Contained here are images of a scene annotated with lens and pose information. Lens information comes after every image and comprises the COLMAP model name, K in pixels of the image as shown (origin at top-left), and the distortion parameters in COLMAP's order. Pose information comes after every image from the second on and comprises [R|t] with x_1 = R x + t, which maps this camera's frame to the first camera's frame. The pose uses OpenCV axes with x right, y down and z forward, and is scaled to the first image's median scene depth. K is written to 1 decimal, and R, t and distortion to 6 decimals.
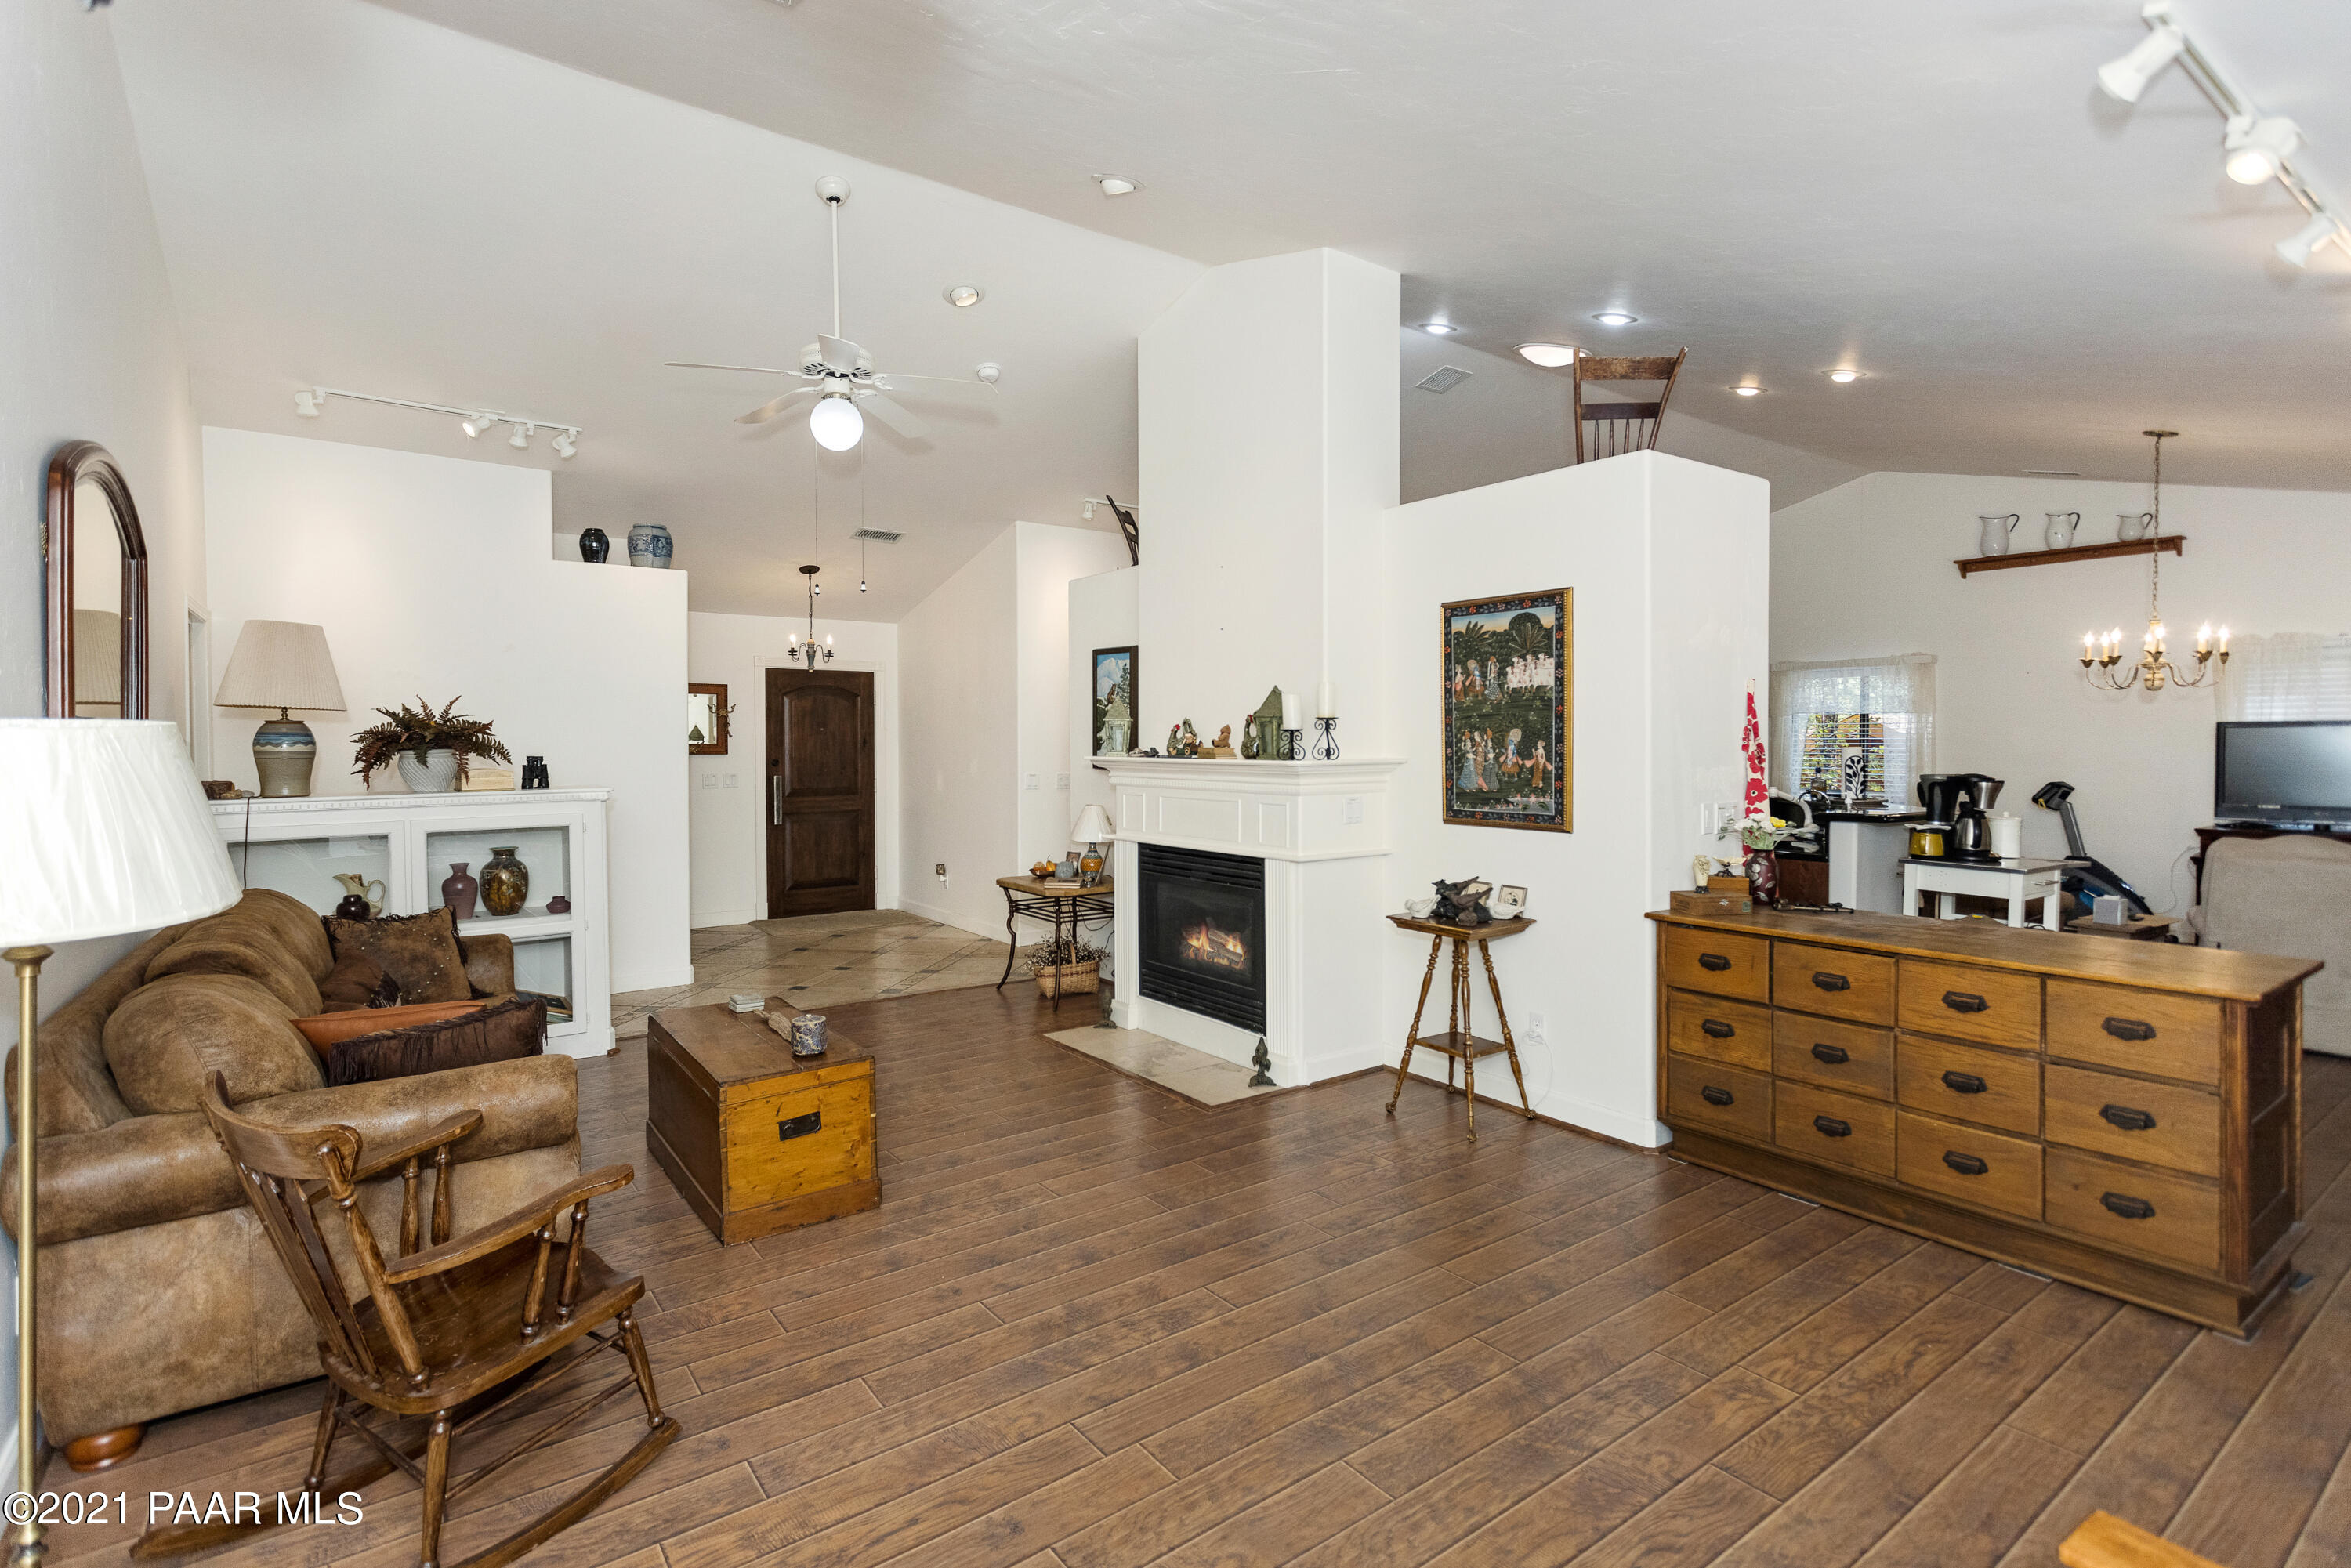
lens RADIAL K [[1120.8, 0, 1141.4], [0, 1120.8, 747.1], [0, 0, 1]] dist [0.001506, 0.000273]
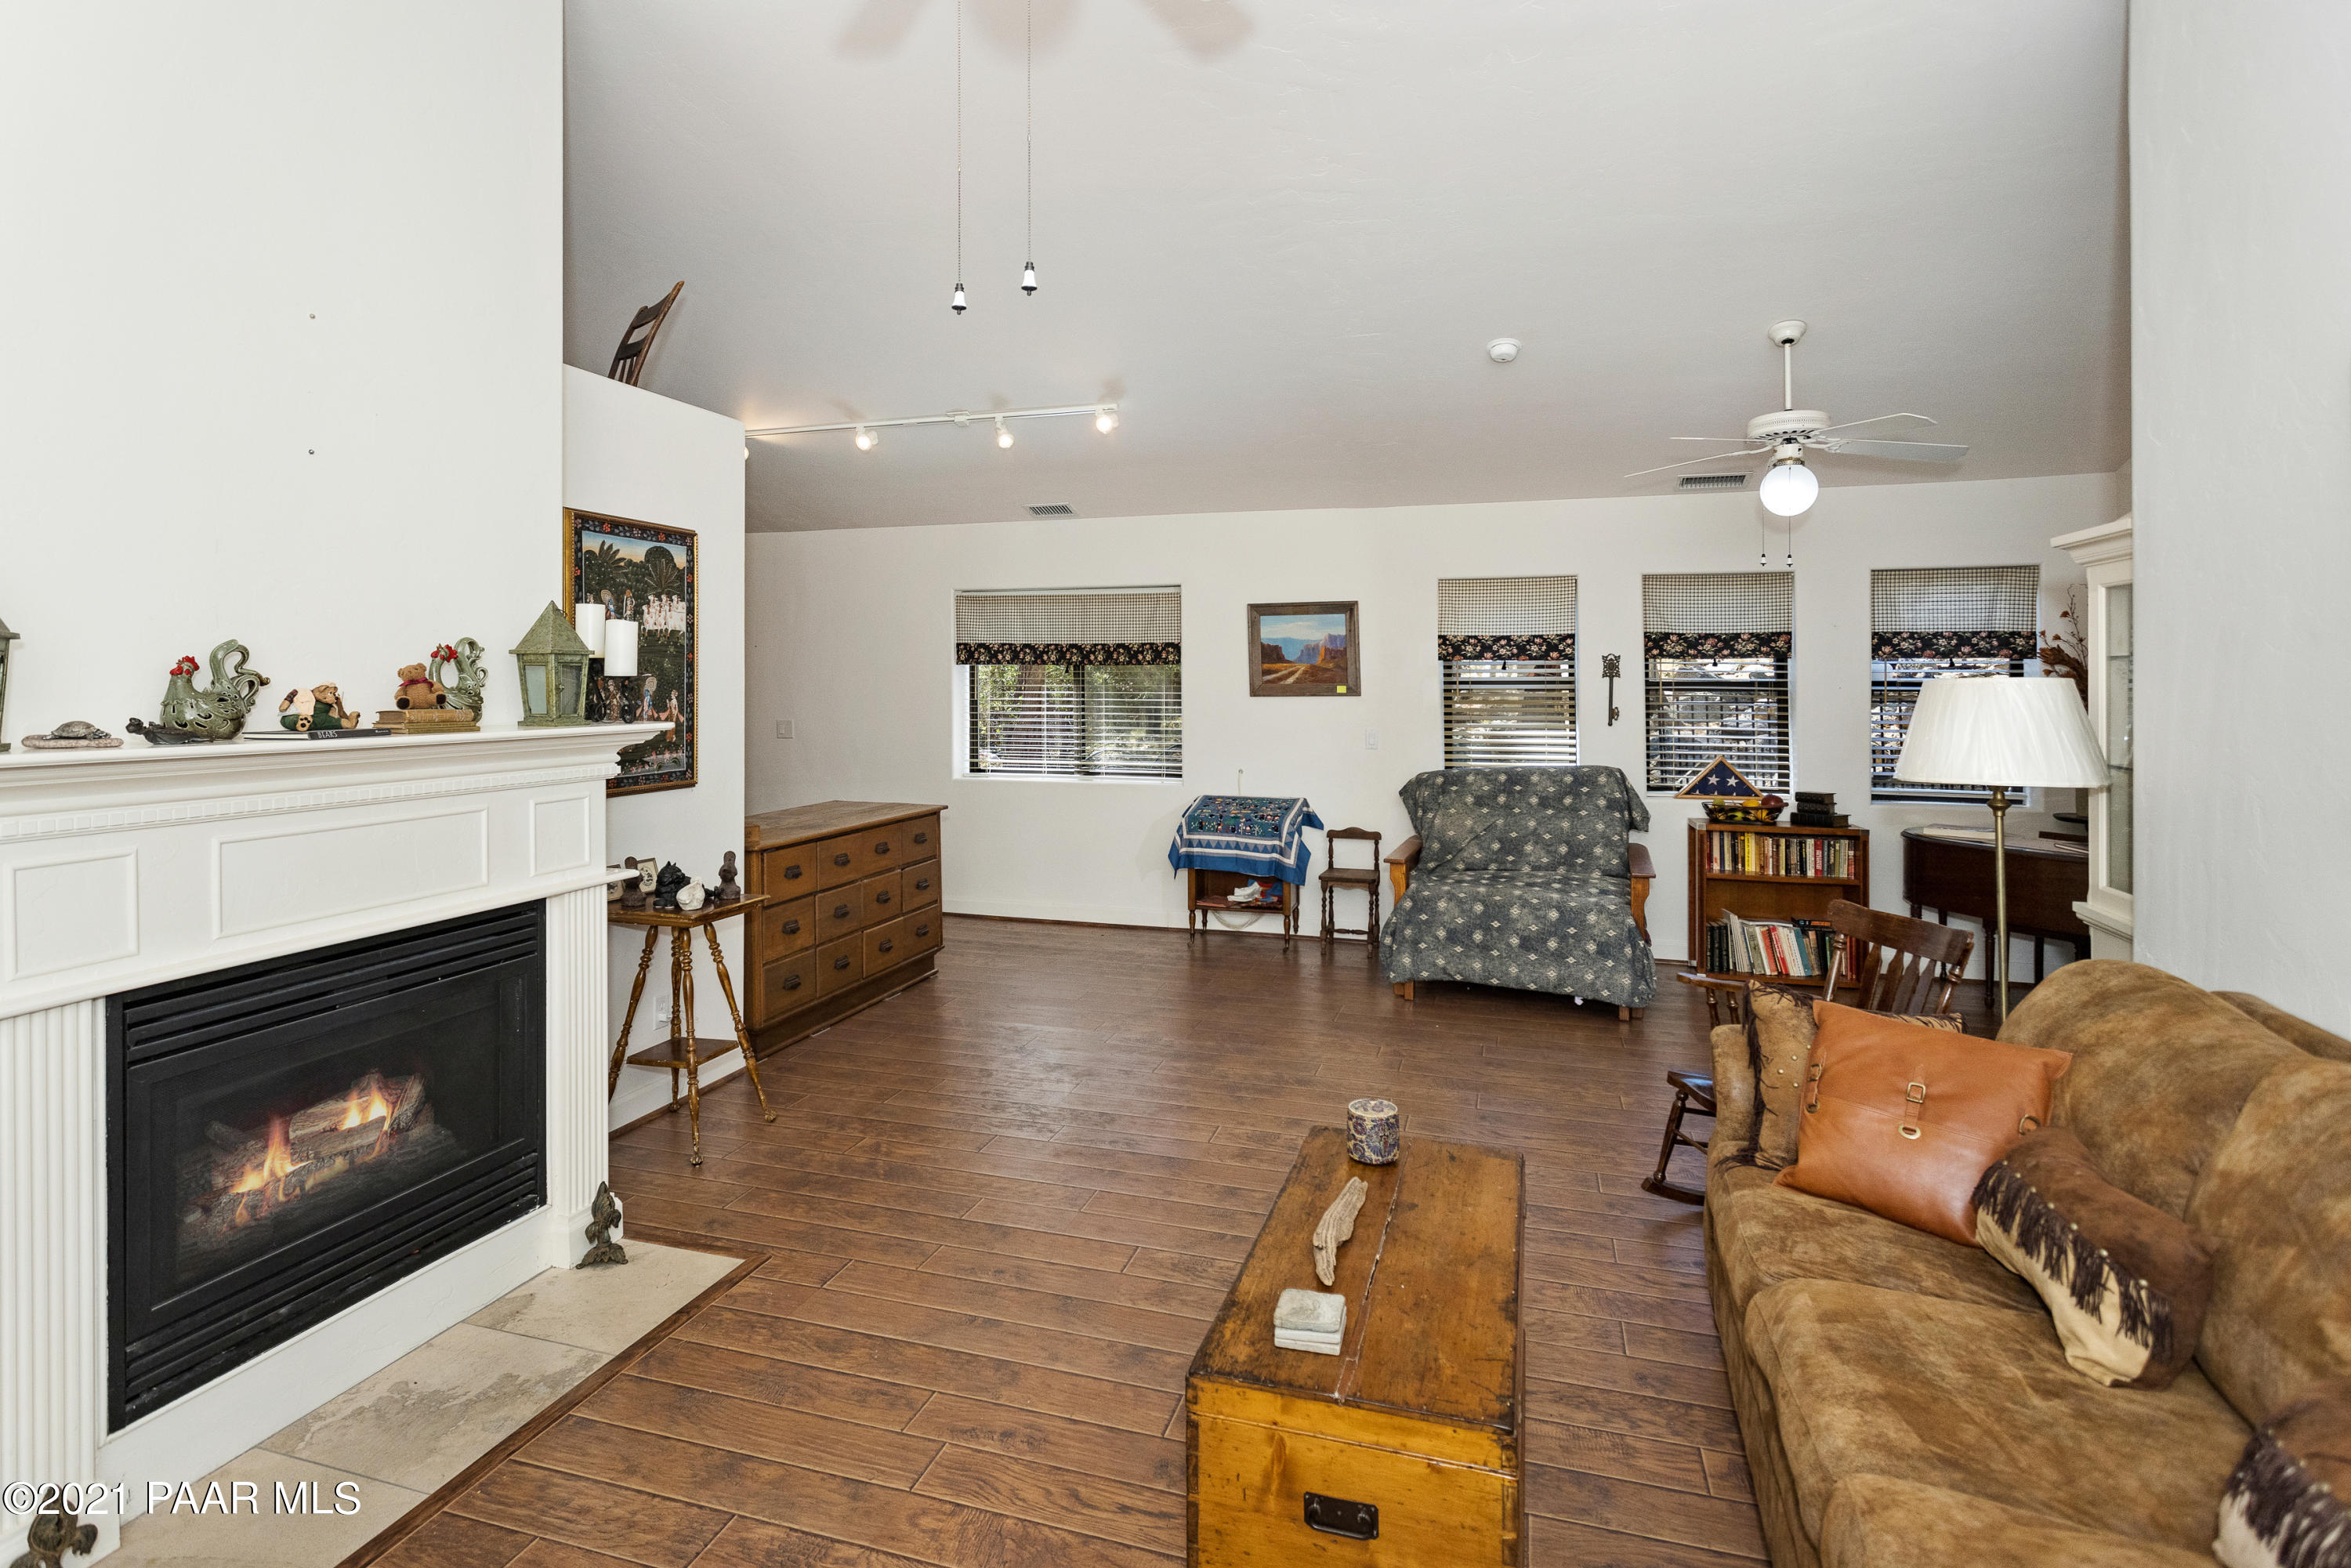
lens RADIAL K [[1157.5, 0, 1172.7], [0, 1157.5, 678.9], [0, 0, 1]] dist [0.000883, 0.000224]
pose [[-0.607245, 0.008081, 0.794474, -0.634026], [0.013560, 0.999908, 0.000194, -0.009754], [-0.794399, 0.010891, -0.607299, 1.240478]]
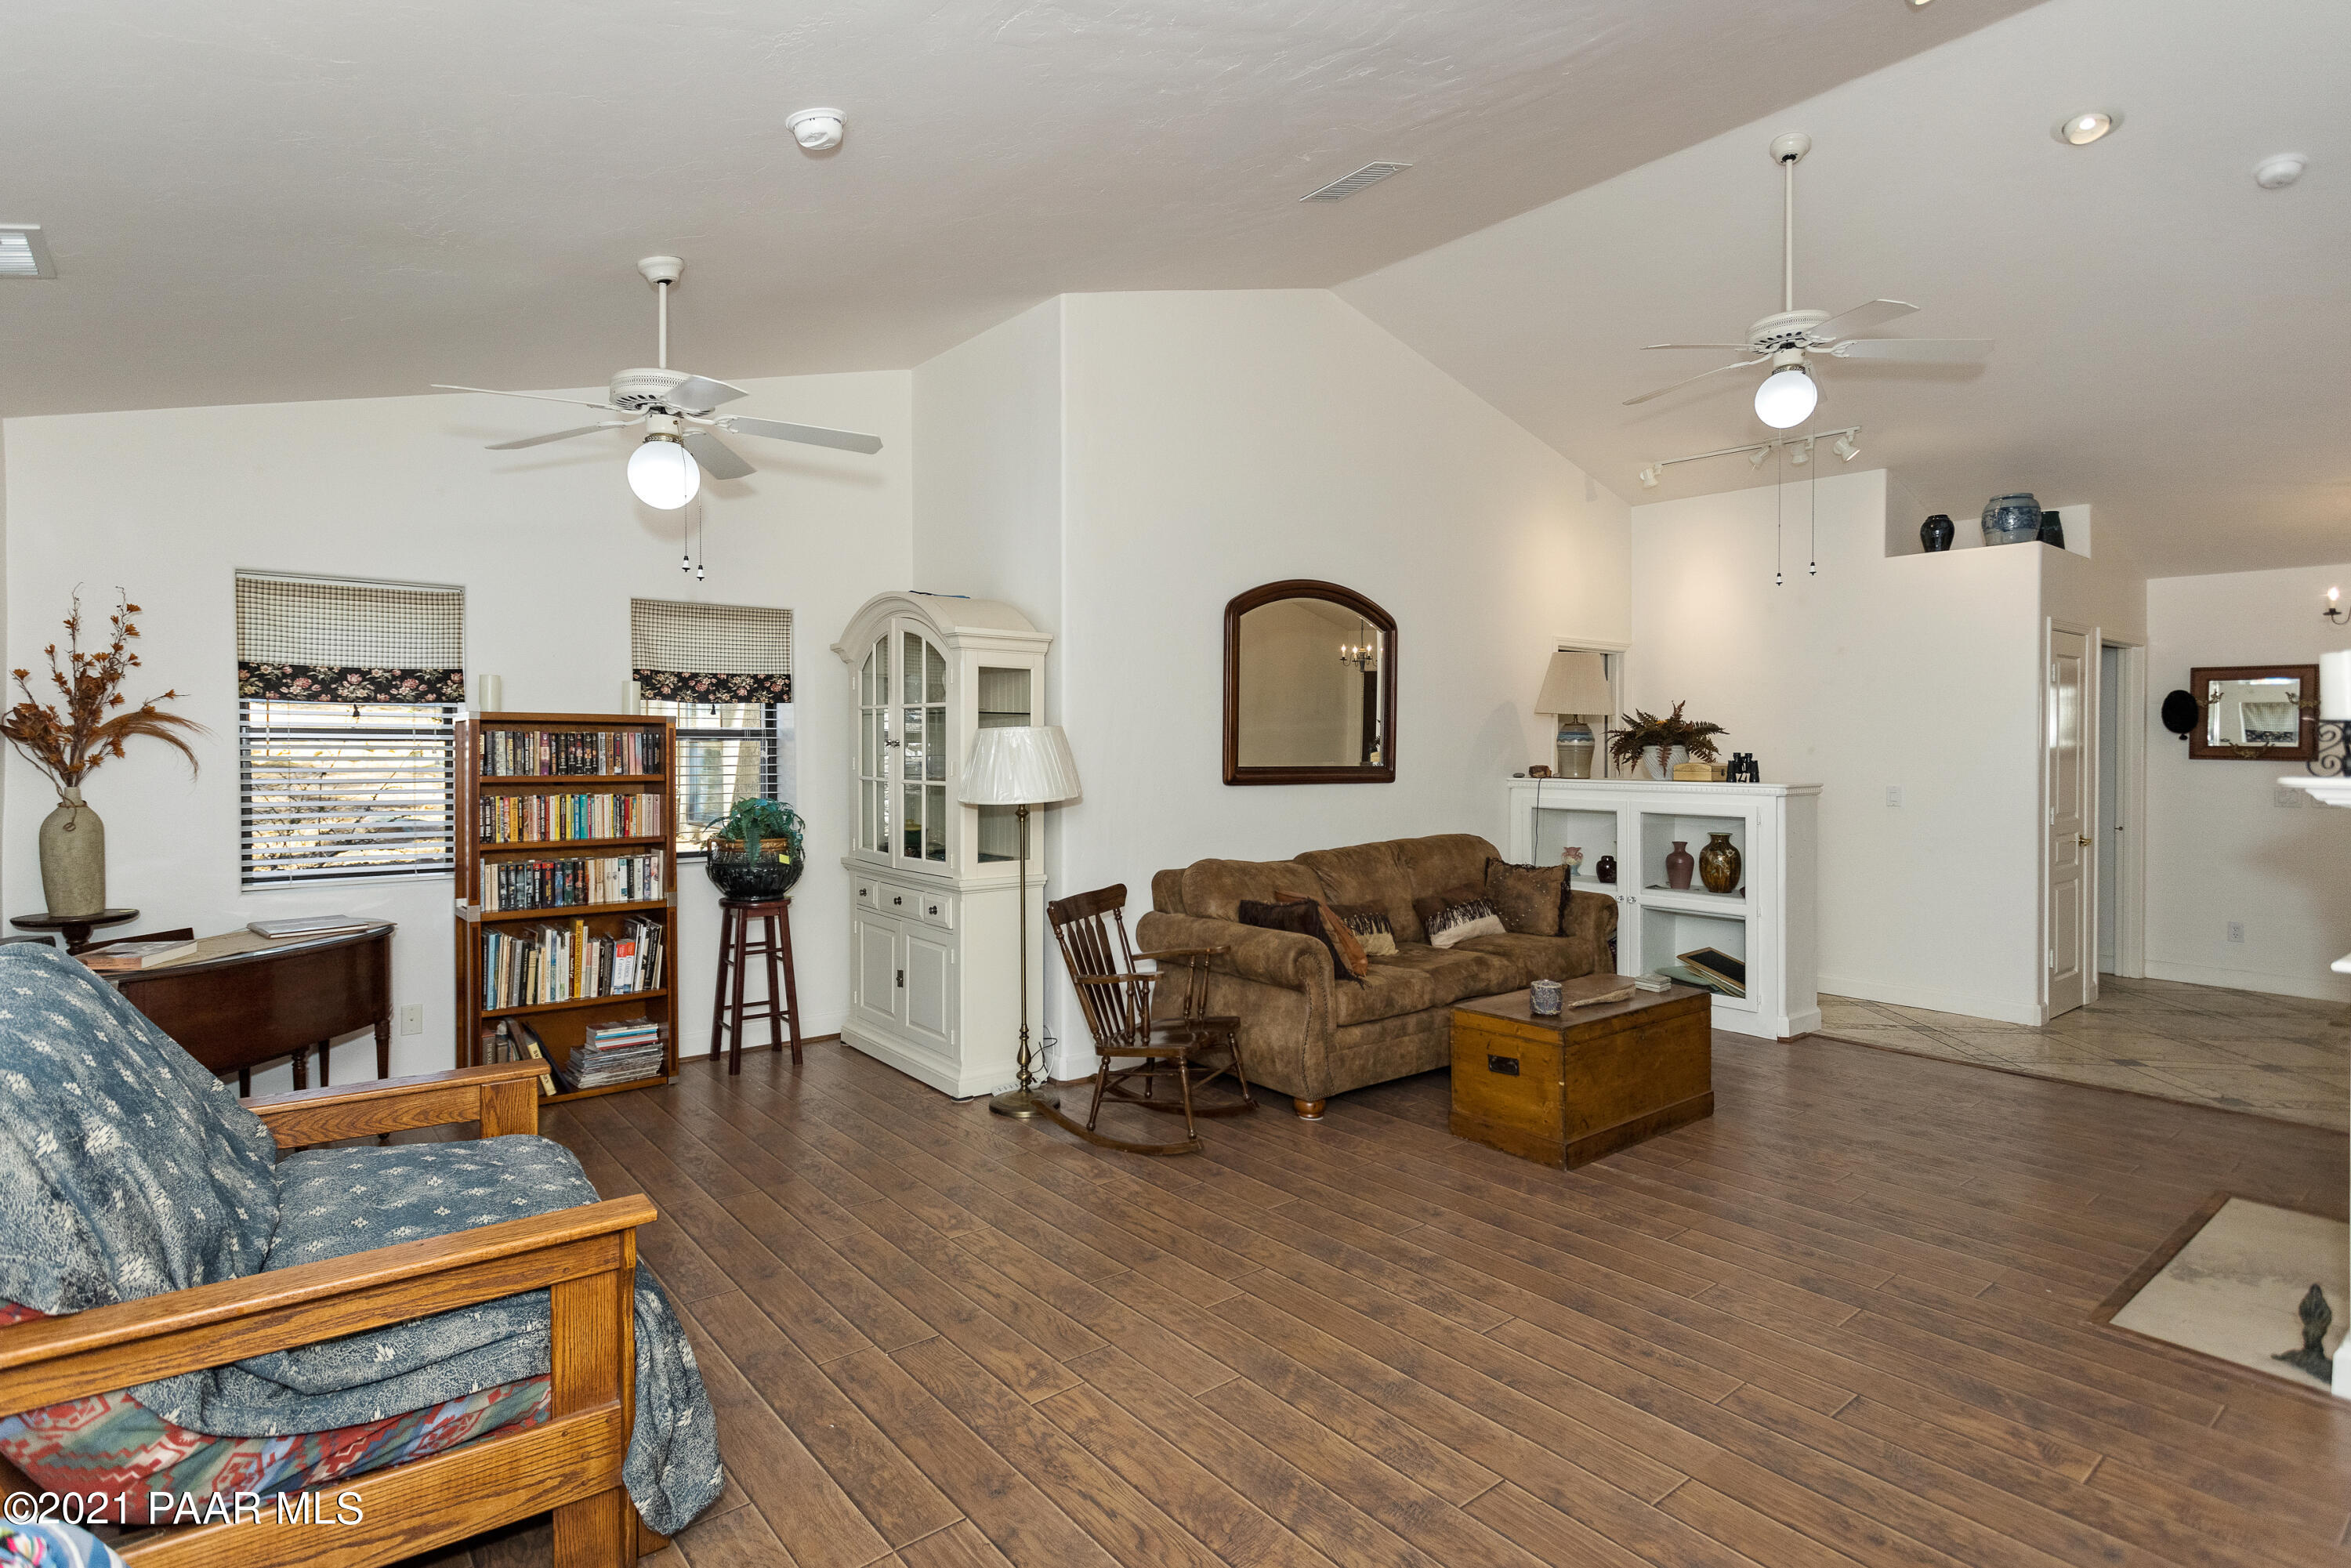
lens RADIAL K [[1197.2, 0, 1176.9], [0, 1197.2, 744.0], [0, 0, 1]] dist [0.001186, 0.001131]
pose [[0.058775, 0.005383, -0.998257, 0.718115], [-0.010327, 0.999935, 0.004784, -0.000424], [0.998218, 0.010028, 0.058826, 0.451420]]
